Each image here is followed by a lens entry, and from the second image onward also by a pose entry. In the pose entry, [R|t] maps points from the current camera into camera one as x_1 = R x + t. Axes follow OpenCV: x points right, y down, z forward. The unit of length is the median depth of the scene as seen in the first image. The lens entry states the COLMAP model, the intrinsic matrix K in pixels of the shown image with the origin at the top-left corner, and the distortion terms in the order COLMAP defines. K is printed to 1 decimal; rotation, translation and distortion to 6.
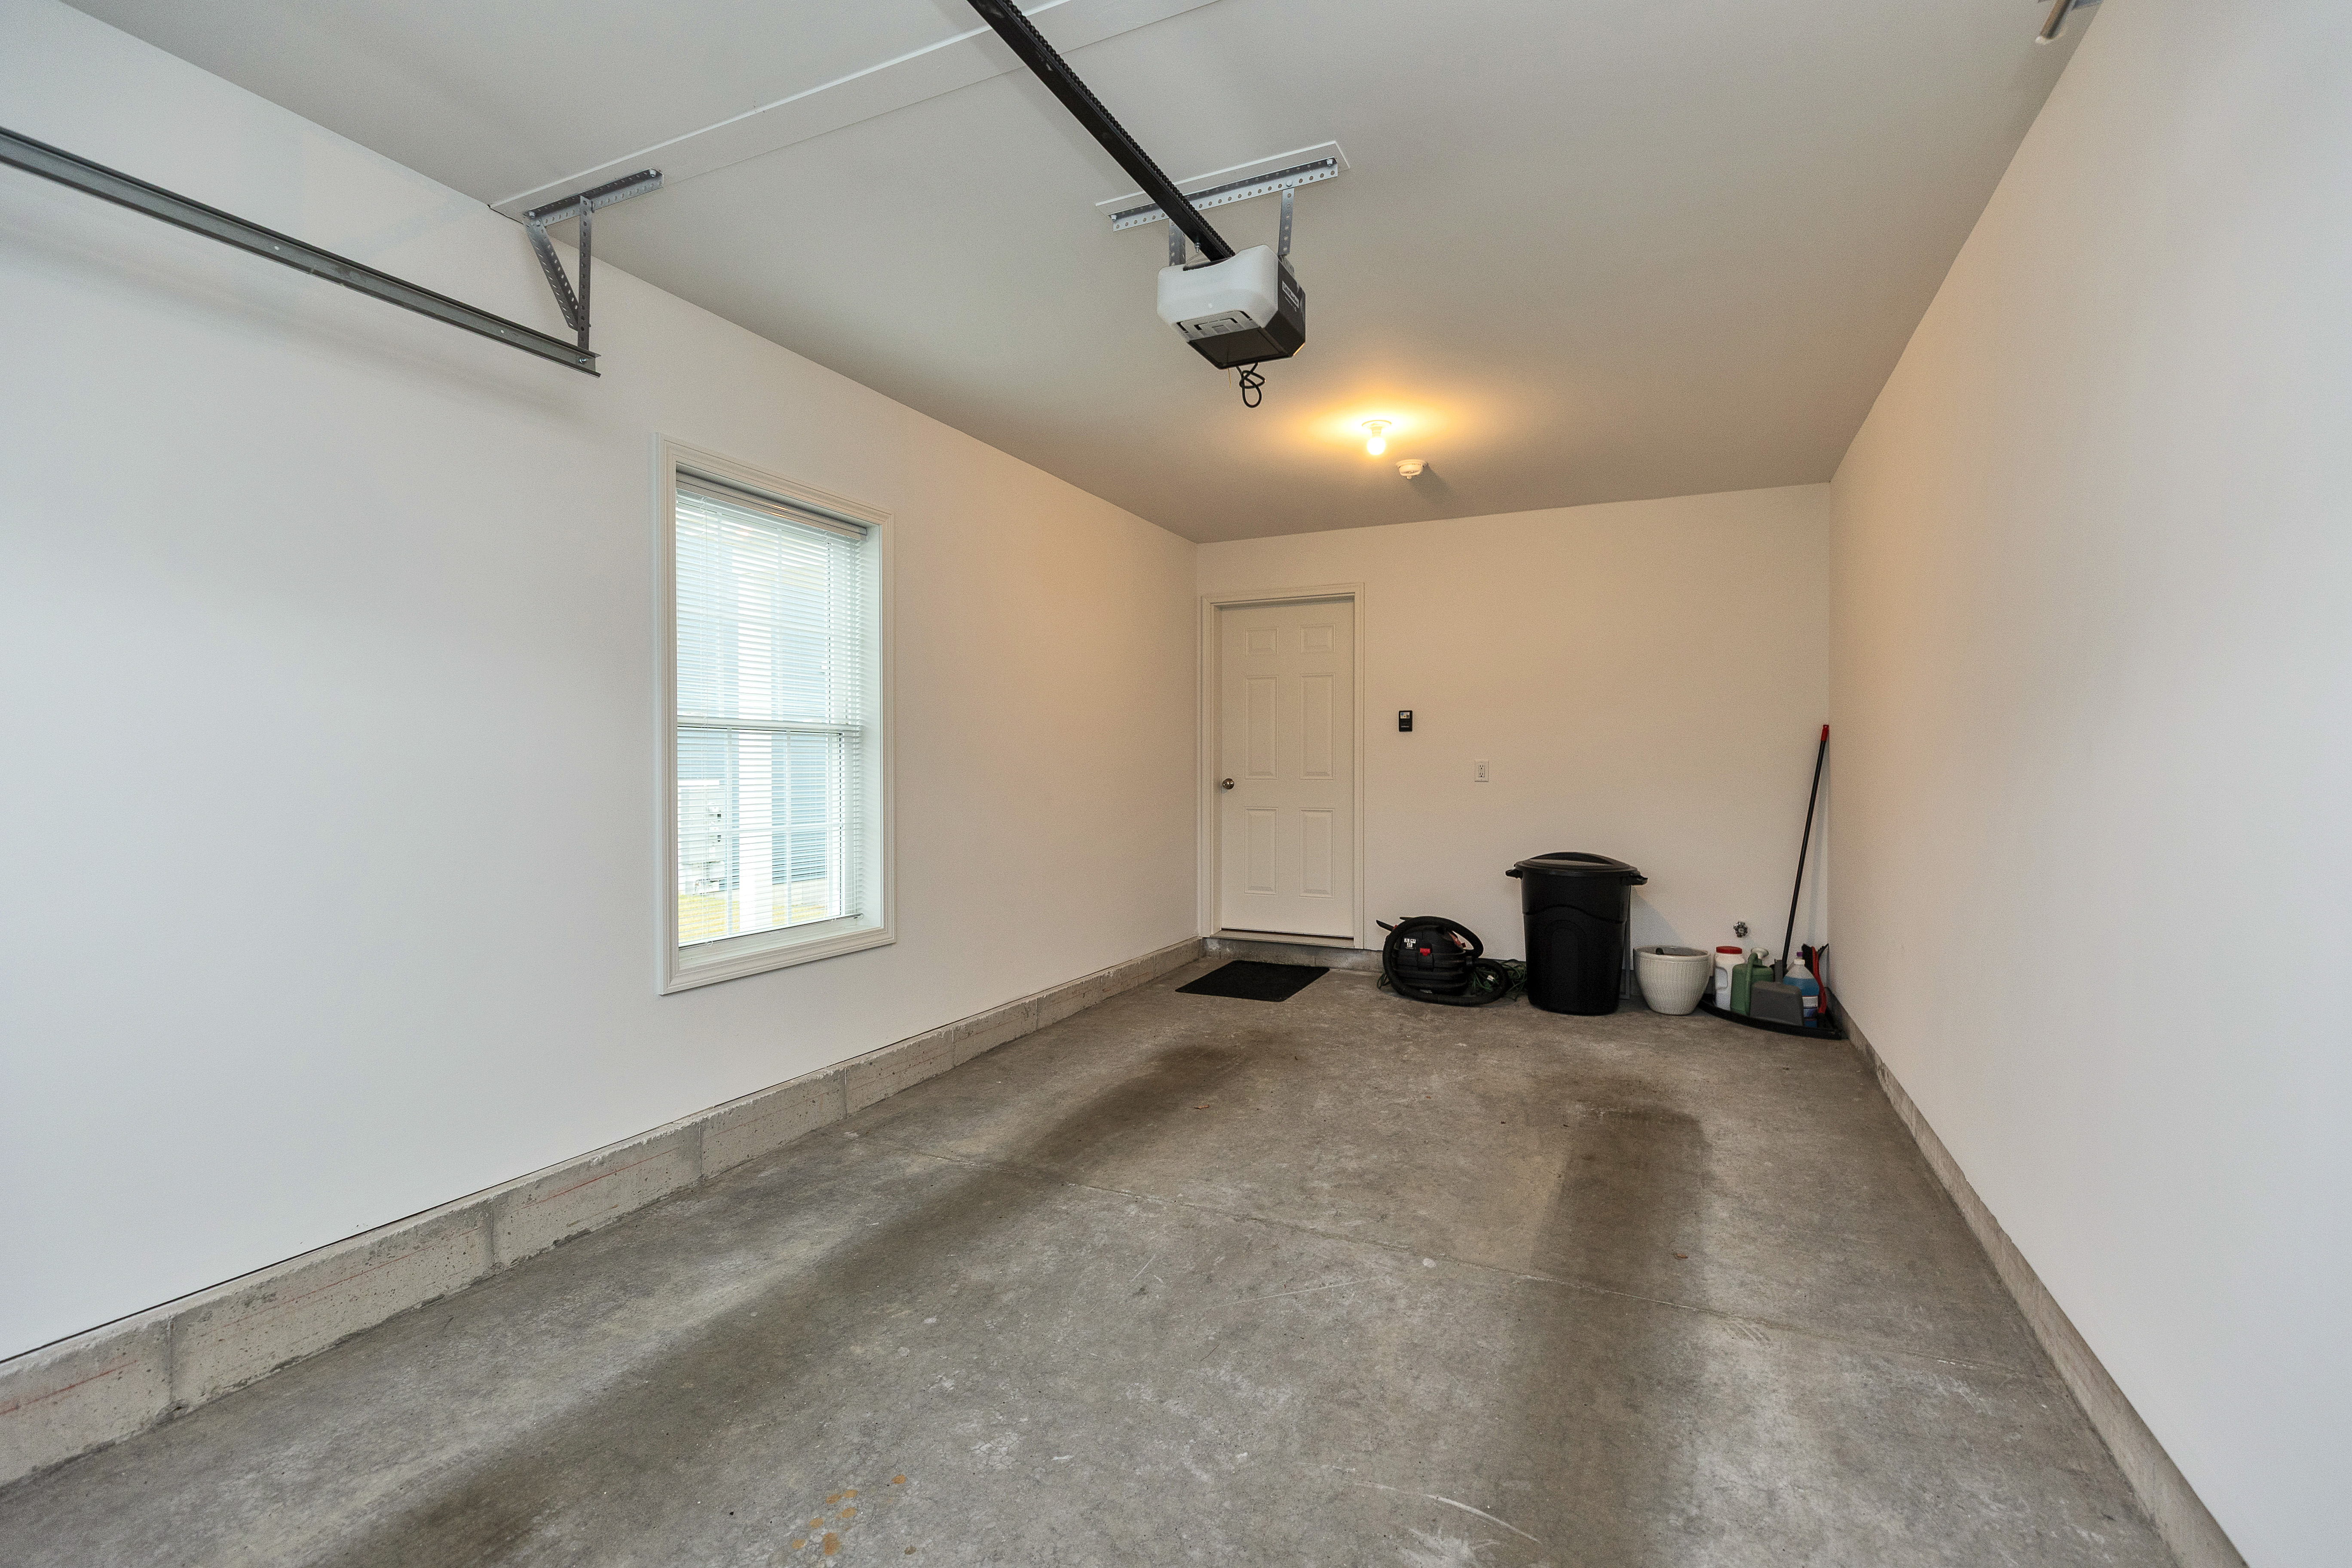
lens RADIAL K [[1046.8, 0, 1173.2], [0, 1046.8, 779.0], [0, 0, 1]] dist [0.006874, -0.001745]
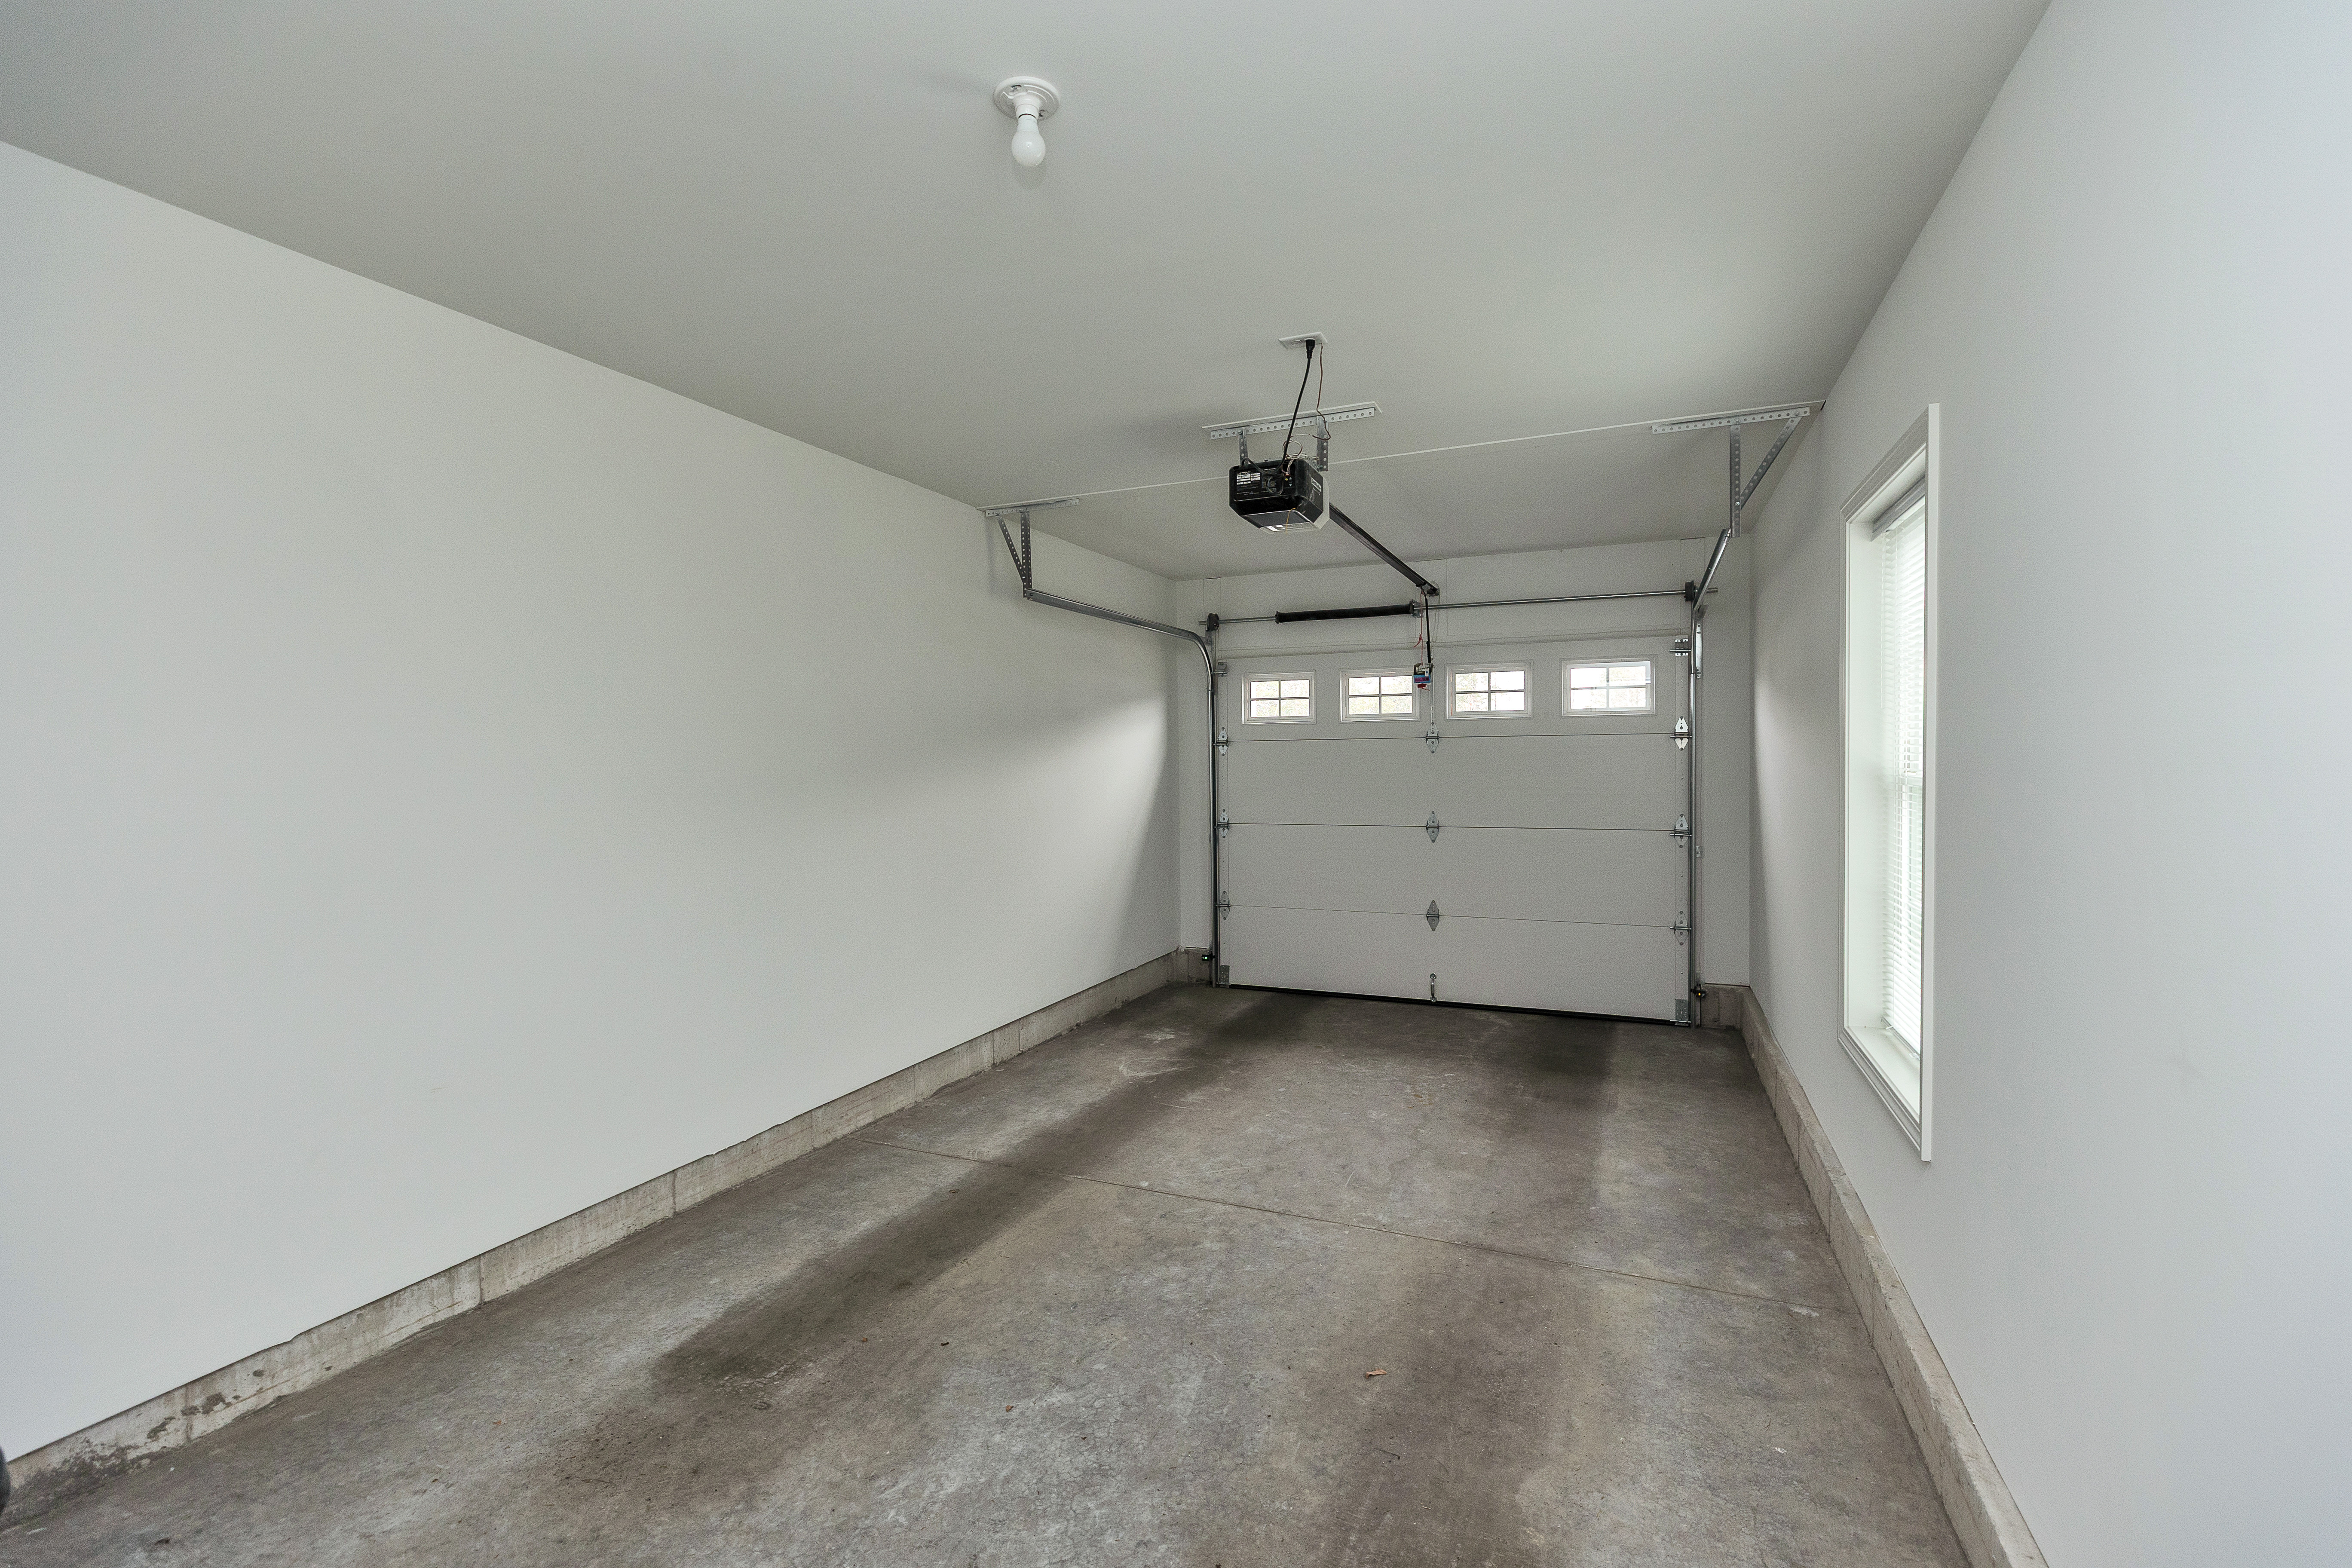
lens RADIAL K [[1046.8, 0, 1173.2], [0, 1046.8, 779.0], [0, 0, 1]] dist [0.006874, -0.001745]
pose [[-0.999462, 0.008548, -0.031678, 0.202941], [0.007506, 0.999432, 0.032857, -0.094057], [0.031941, 0.032601, -0.998958, 1.952682]]
